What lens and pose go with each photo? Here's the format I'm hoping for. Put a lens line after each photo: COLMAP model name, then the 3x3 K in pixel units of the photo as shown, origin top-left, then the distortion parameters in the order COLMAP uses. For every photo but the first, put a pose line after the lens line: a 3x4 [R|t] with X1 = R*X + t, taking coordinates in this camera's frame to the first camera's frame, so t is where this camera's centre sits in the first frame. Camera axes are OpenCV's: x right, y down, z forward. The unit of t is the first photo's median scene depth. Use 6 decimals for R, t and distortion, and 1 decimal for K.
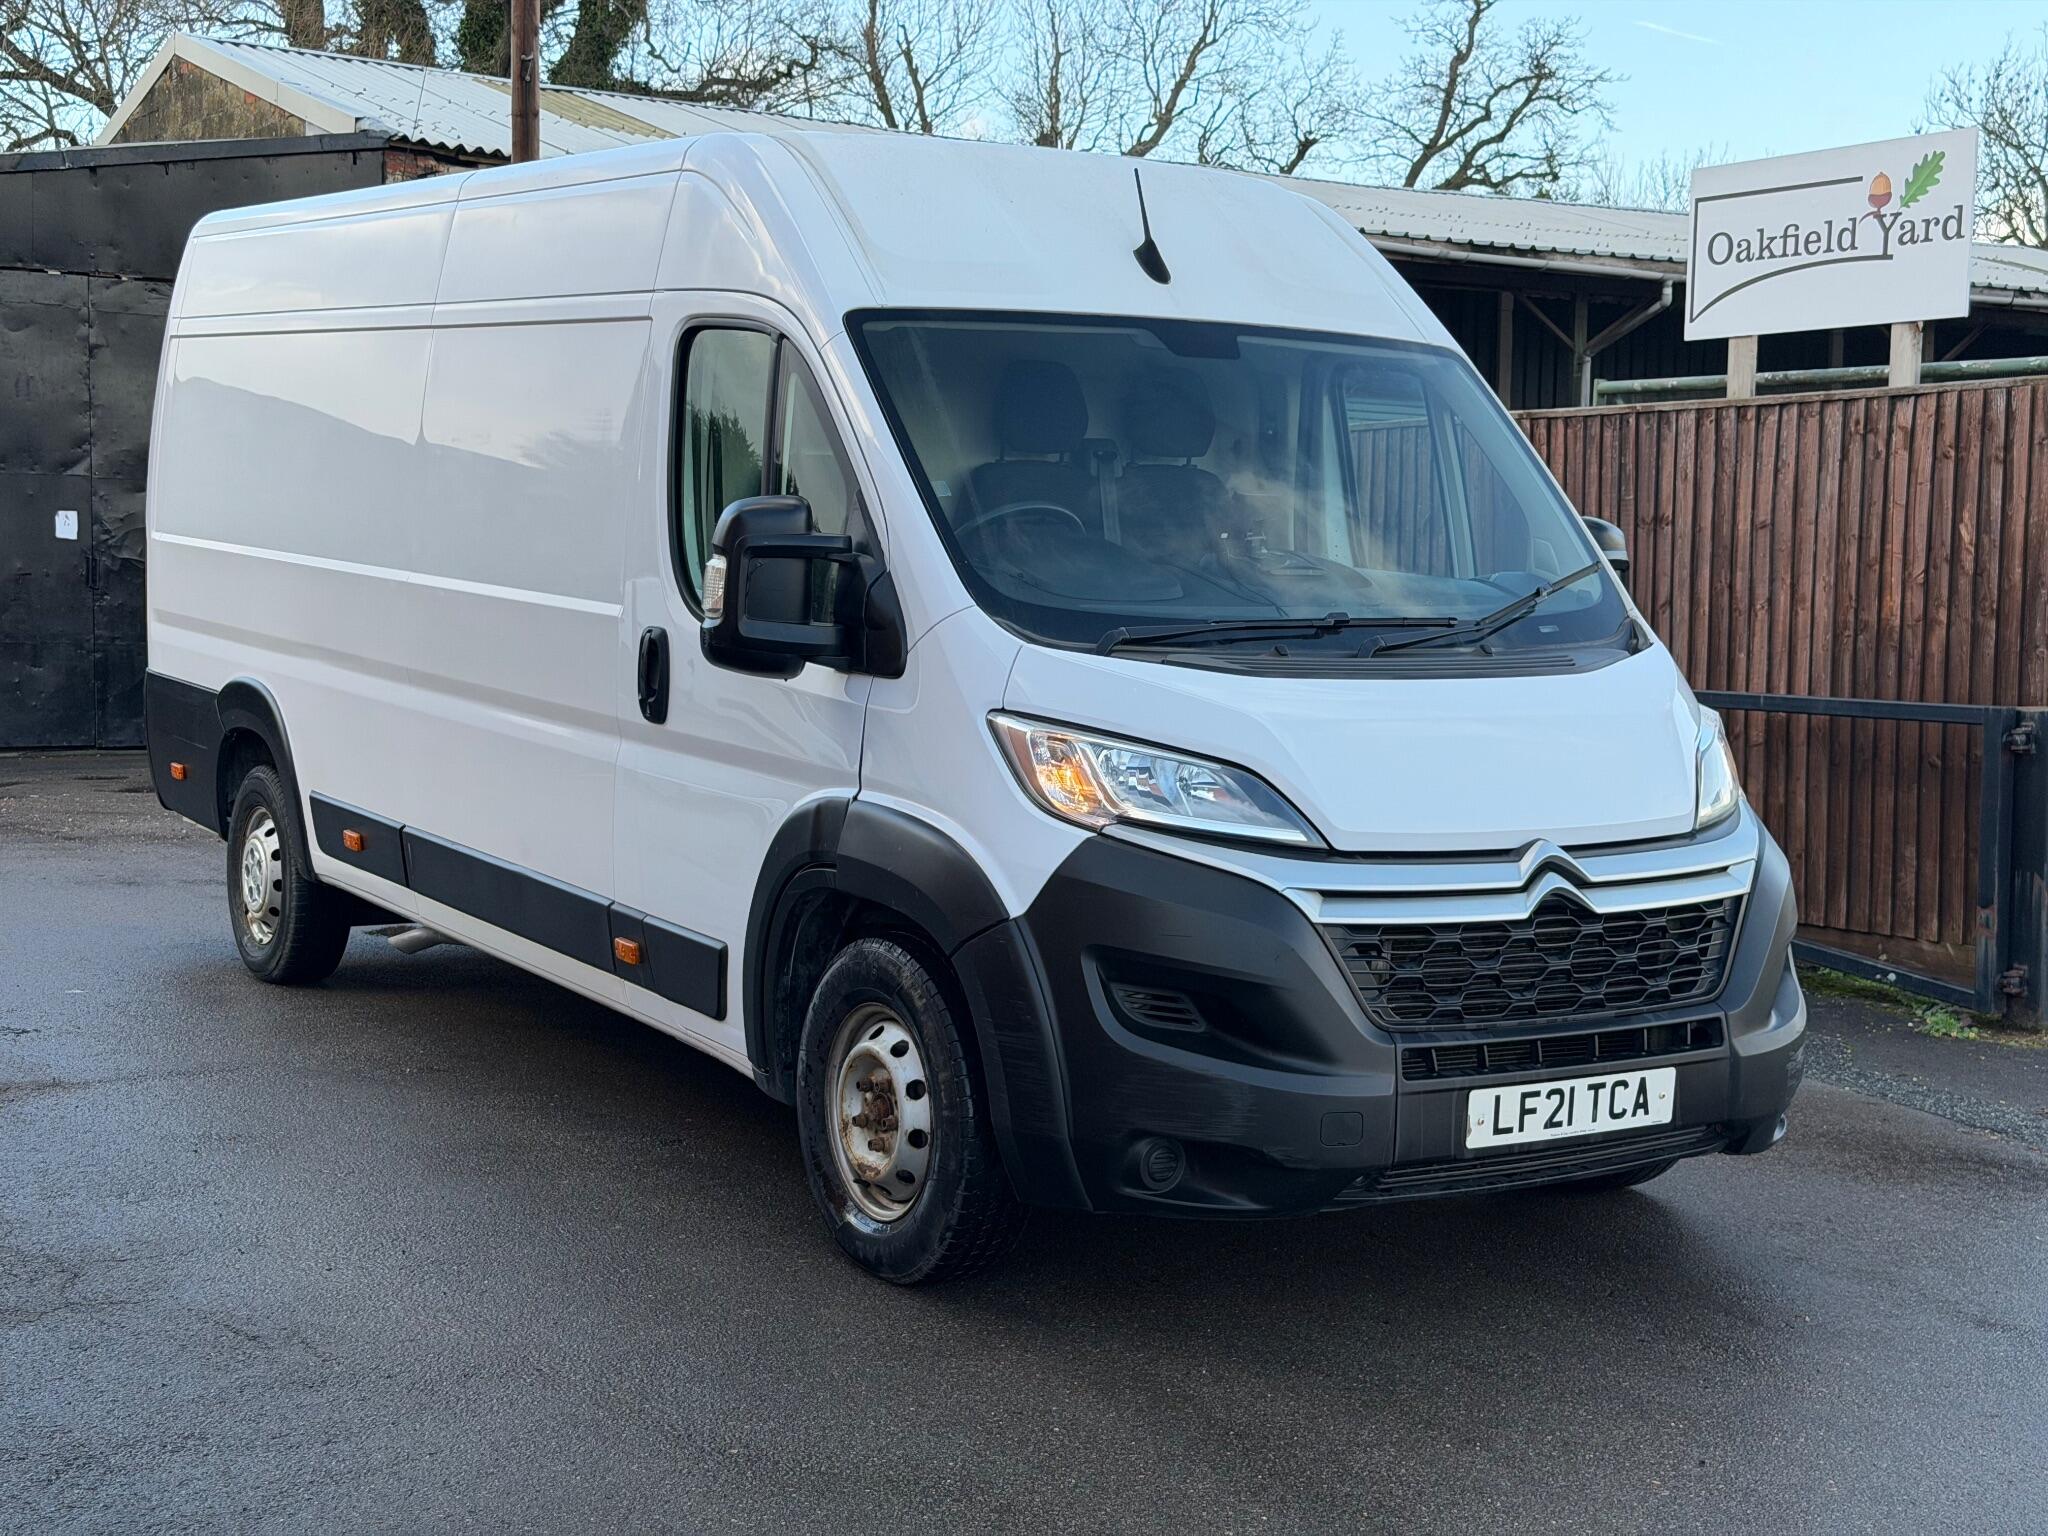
lens RADIAL K [[2924.2, 0, 989.6], [0, 2924.2, 814.2], [0, 0, 1]] dist [0.086913, -0.067732]
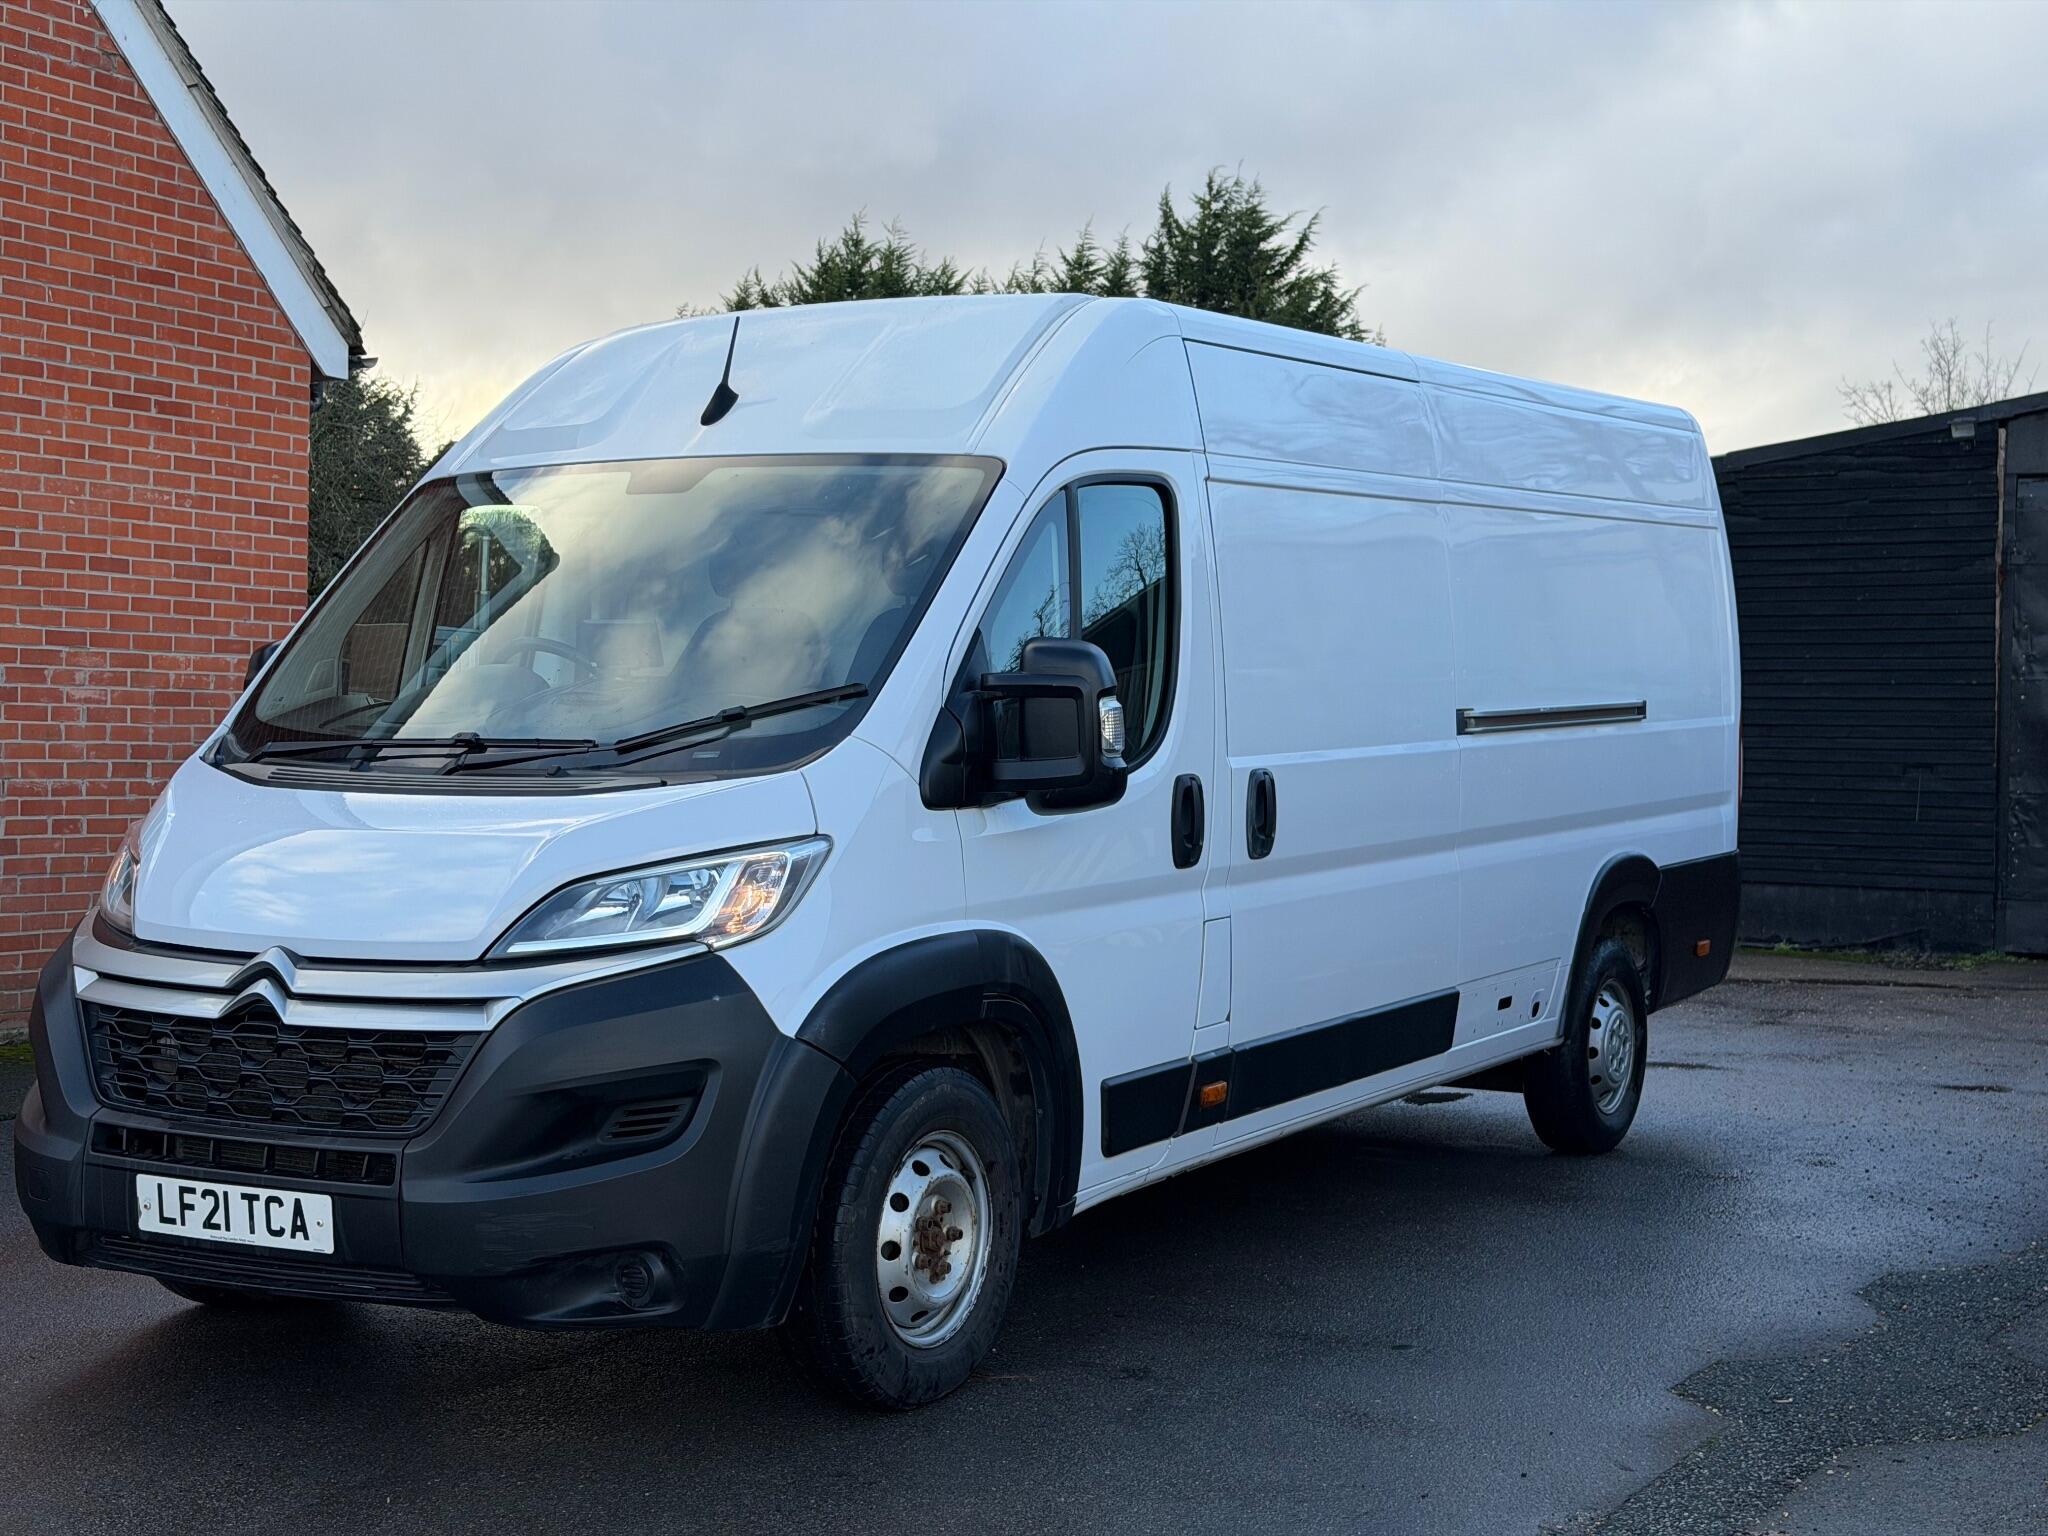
lens RADIAL K [[2924.2, 0, 989.6], [0, 2924.2, 814.2], [0, 0, 1]] dist [0.086913, -0.067732]
pose [[0.441375, 0.017142, -0.897159, 1.196881], [-0.085034, 0.996117, -0.022801, -0.034137], [0.893285, 0.086352, 0.441119, 0.769397]]
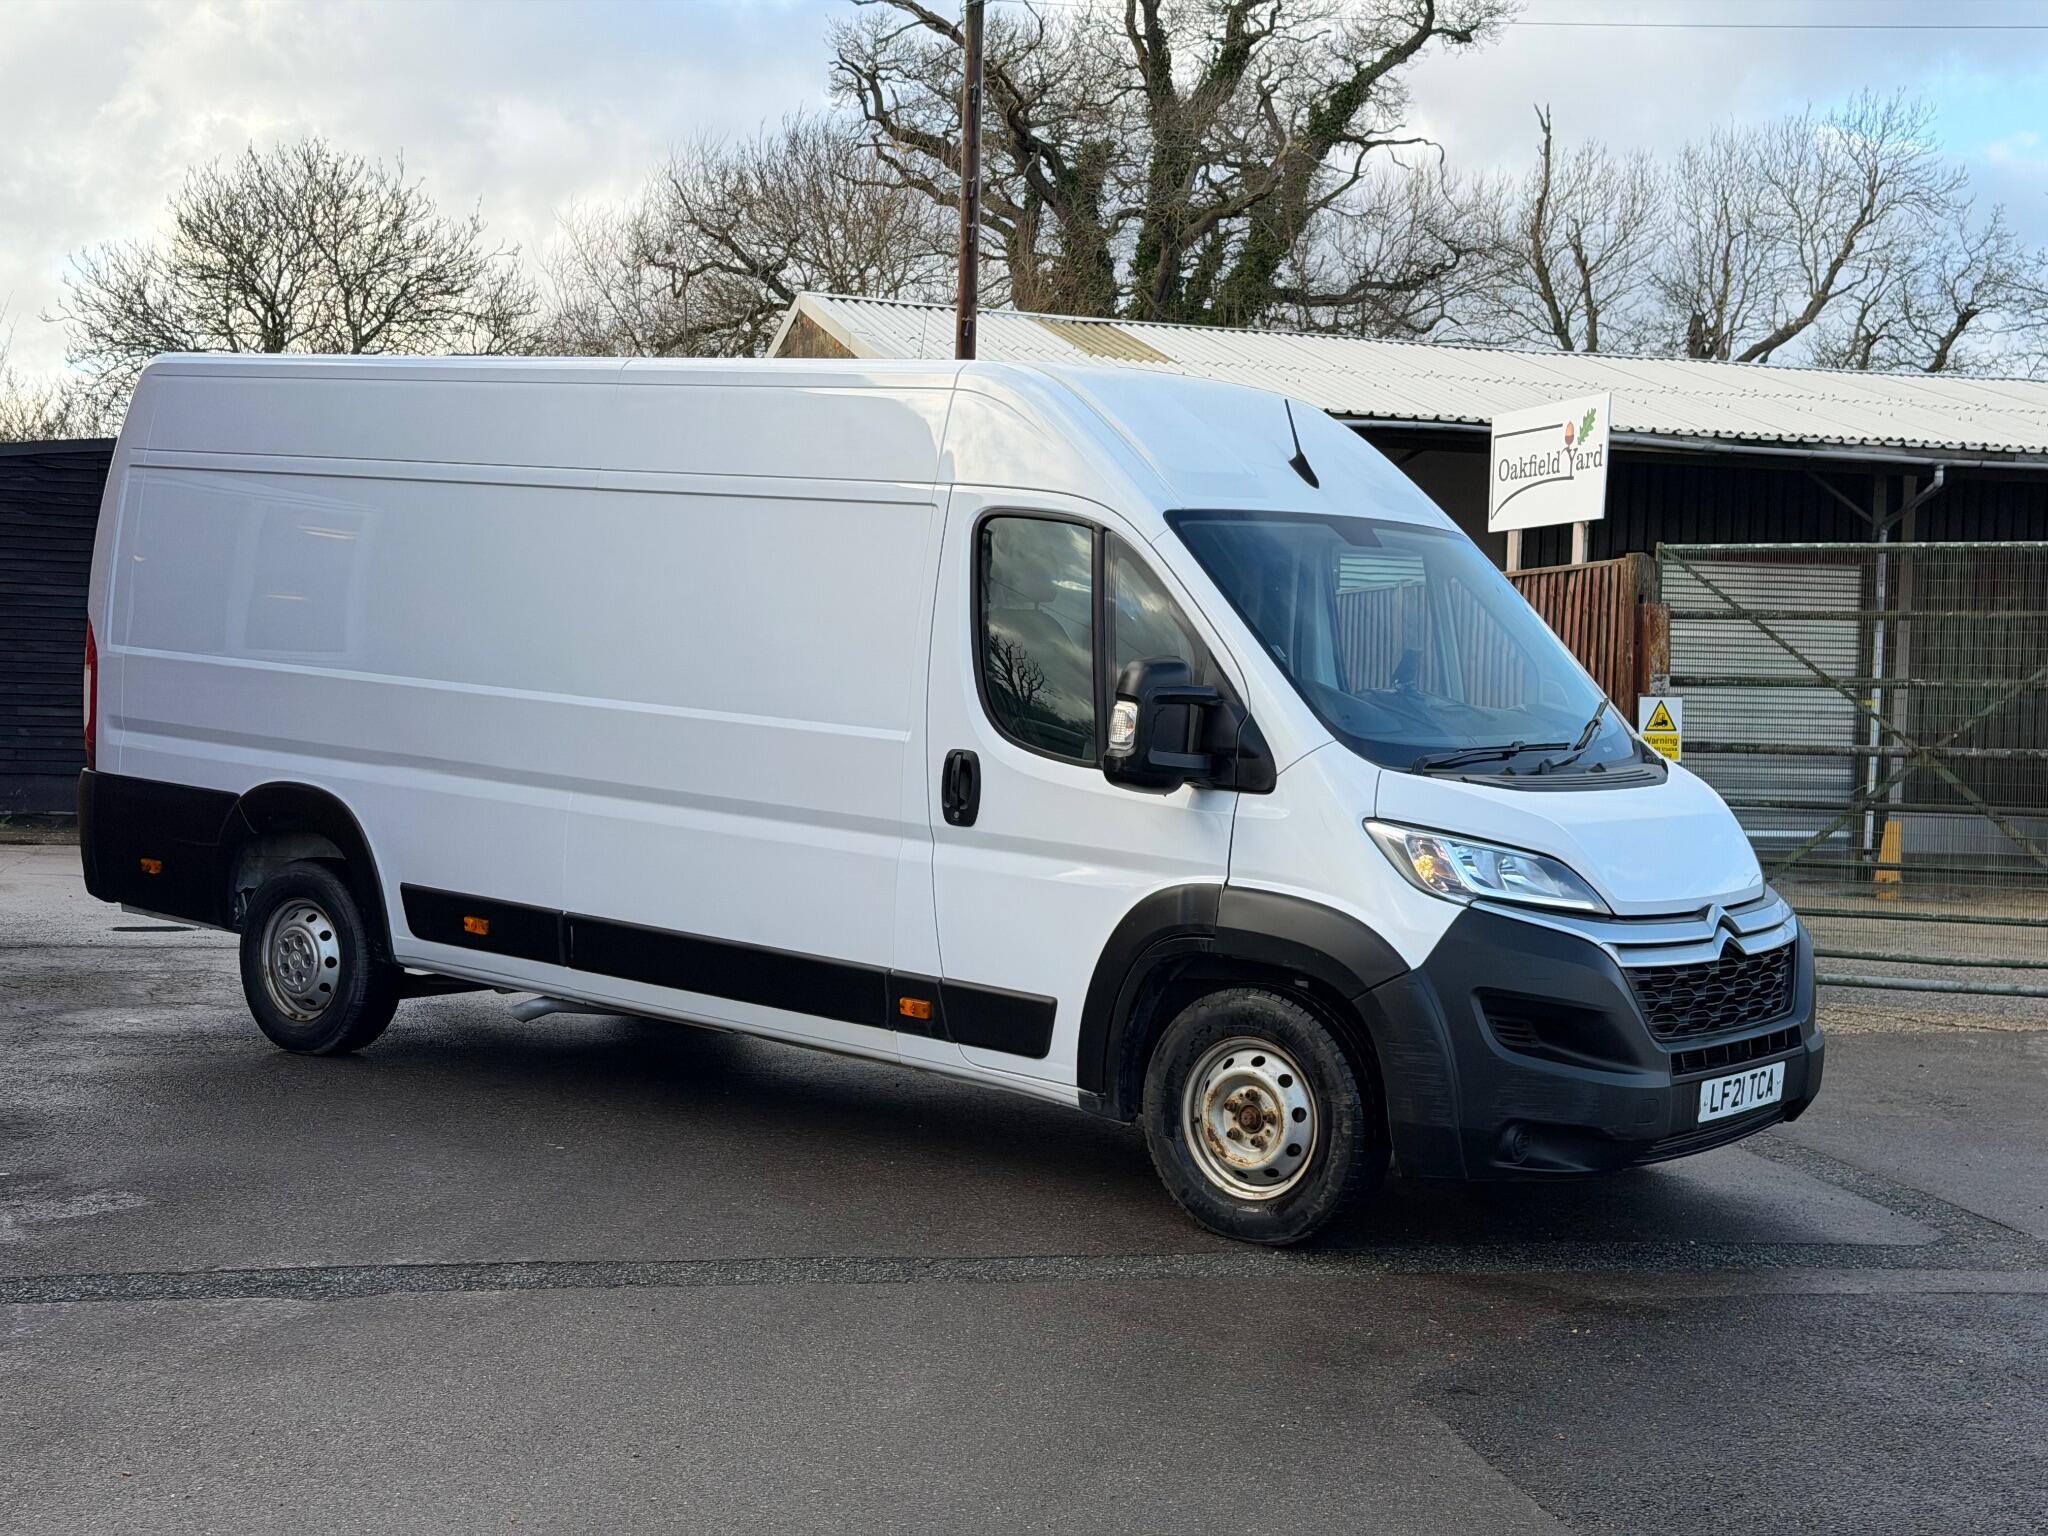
lens RADIAL K [[2920.9, 0, 1032.1], [0, 2920.9, 807.5], [0, 0, 1]] dist [0.173418, -0.312839]
pose [[0.935725, -0.011695, 0.352536, -0.621150], [0.019206, 0.999657, -0.017814, -0.019025], [-0.352207, 0.023439, 0.935629, -0.220936]]
